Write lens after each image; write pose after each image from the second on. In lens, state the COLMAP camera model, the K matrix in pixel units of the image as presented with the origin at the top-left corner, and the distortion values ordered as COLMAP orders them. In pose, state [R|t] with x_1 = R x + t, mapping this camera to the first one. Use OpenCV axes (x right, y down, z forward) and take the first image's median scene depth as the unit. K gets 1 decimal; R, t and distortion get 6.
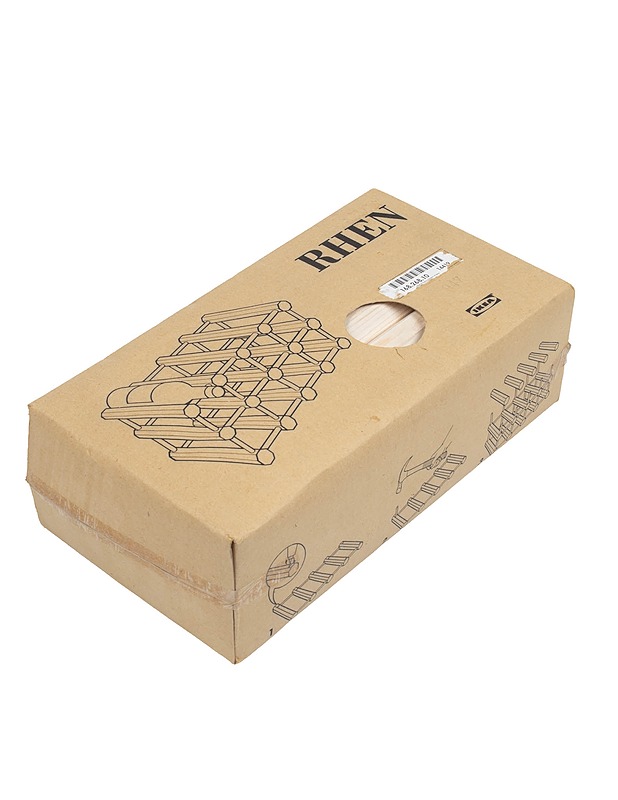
lens RADIAL K [[1468.2, 0, 308.9], [0, 1468.2, 400.3], [0, 0, 1]] dist [0.026696, 0.000000]
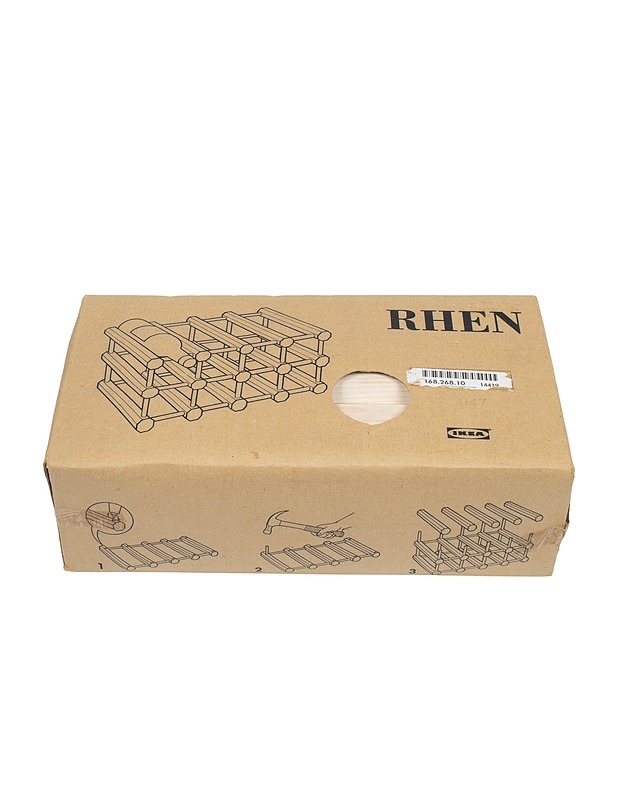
lens RADIAL K [[1213.3, 0, 308.9], [0, 1213.3, 400.3], [0, 0, 1]] dist [-0.023093, 0.000000]
pose [[0.677388, 0.502215, -0.537518, 0.476247], [-0.487619, 0.853646, 0.183075, -0.182176], [0.550793, 0.138091, 0.823139, 0.285455]]
